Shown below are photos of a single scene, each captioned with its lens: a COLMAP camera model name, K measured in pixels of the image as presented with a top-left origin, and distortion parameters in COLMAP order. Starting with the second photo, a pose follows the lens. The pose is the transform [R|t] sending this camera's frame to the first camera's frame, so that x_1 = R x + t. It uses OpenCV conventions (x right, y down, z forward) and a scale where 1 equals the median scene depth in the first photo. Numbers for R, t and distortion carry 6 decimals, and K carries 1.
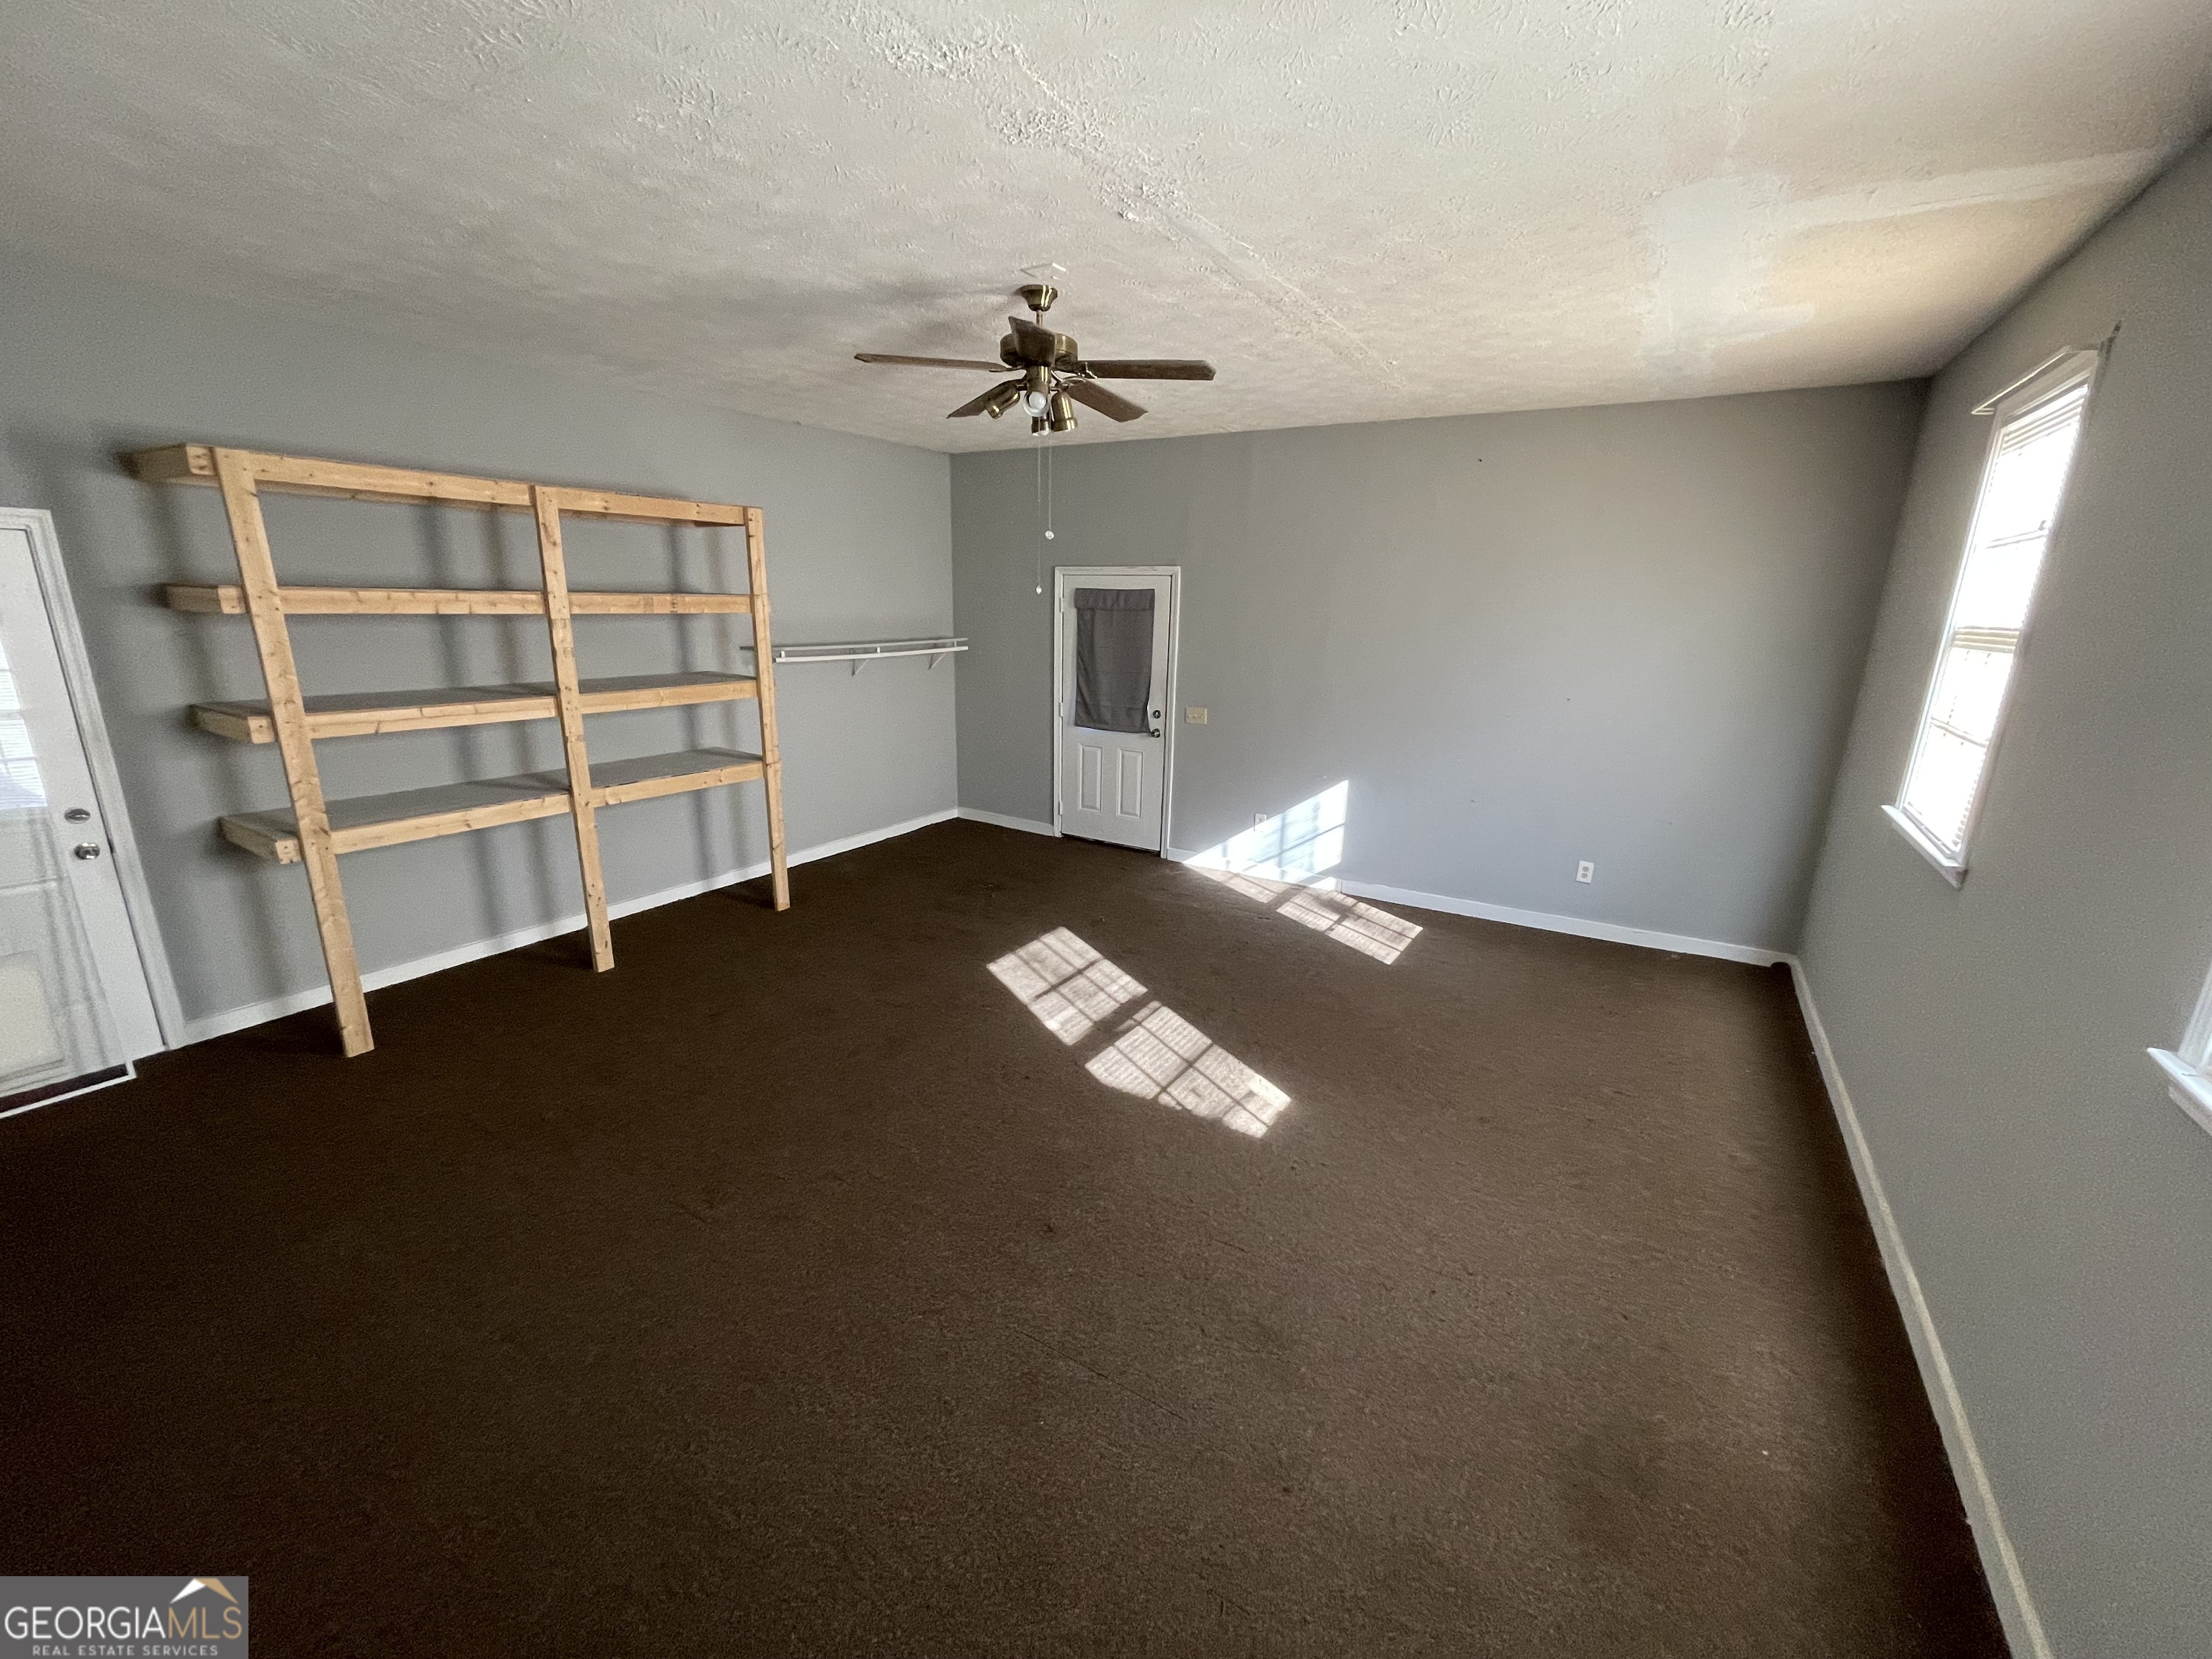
lens RADIAL K [[889.7, 0, 1101.0], [0, 889.7, 830.7], [0, 0, 1]] dist [0.000200, -0.000629]
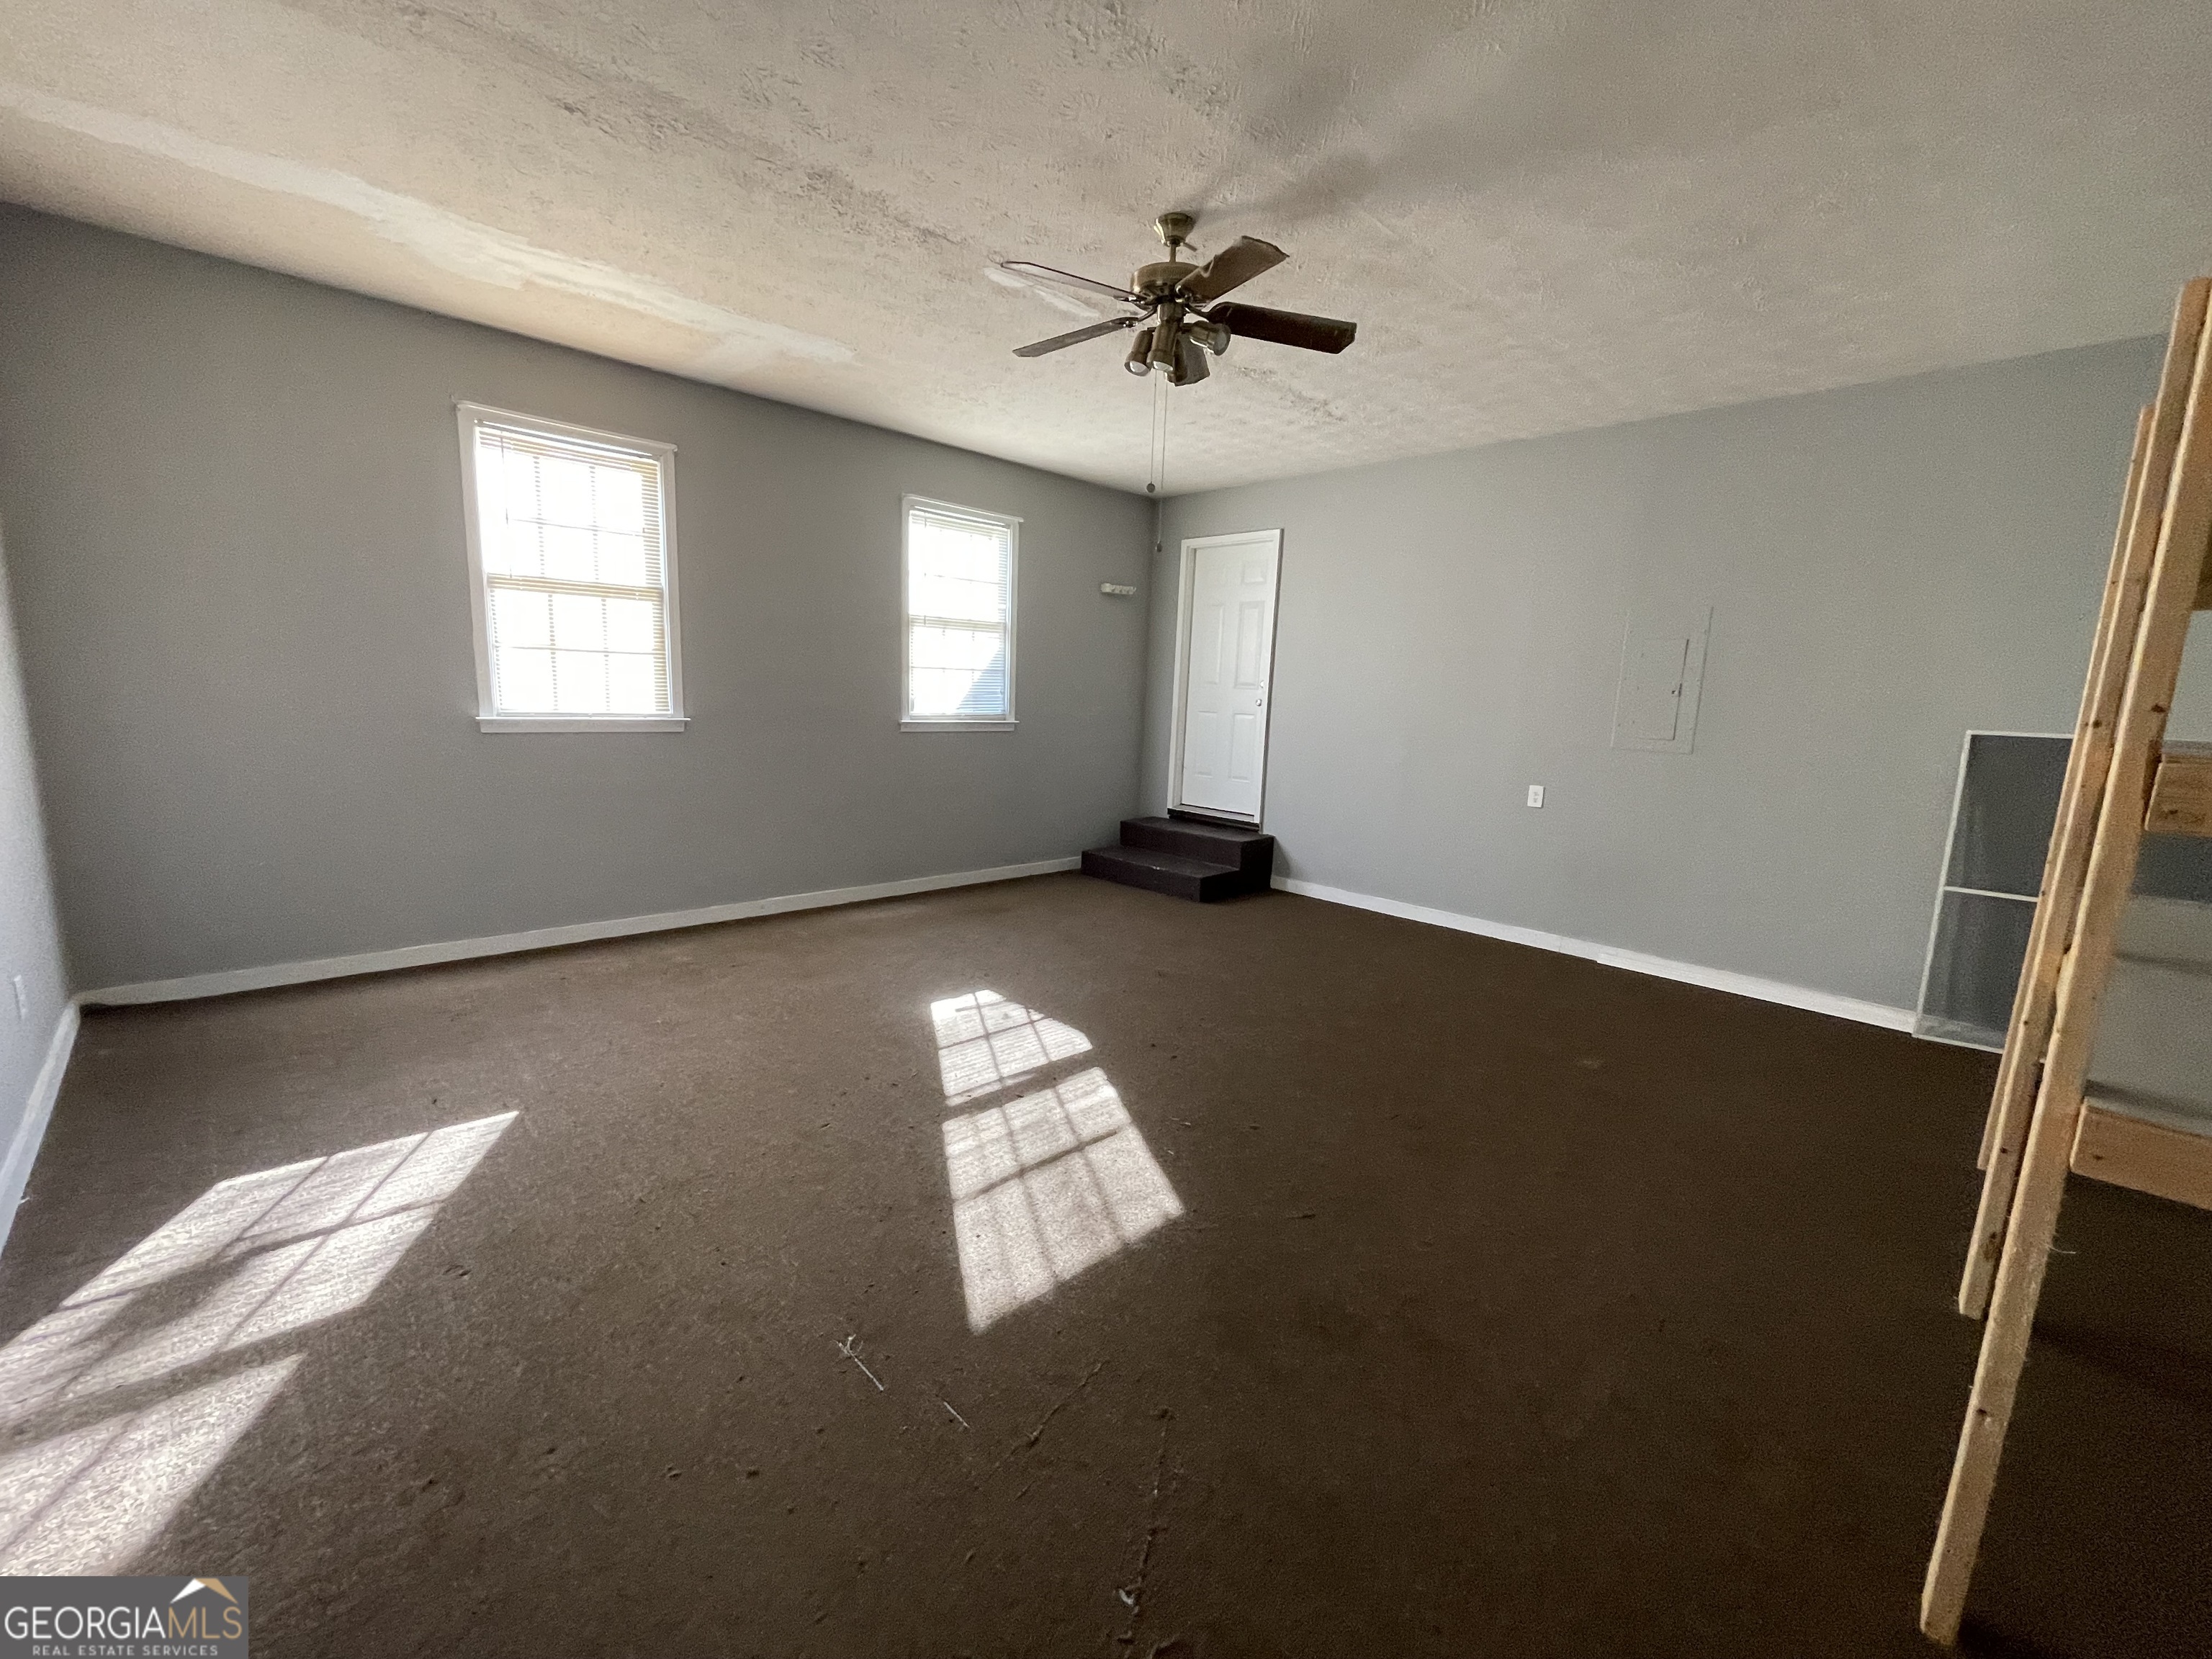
lens RADIAL K [[889.7, 0, 1110.7], [0, 889.7, 829.9], [0, 0, 1]] dist [0.000200, -0.000629]
pose [[-0.968695, -0.090637, 0.231116, -0.190137], [0.009680, 0.916471, 0.399985, -0.267847], [-0.248065, 0.389701, -0.886903, 1.407741]]
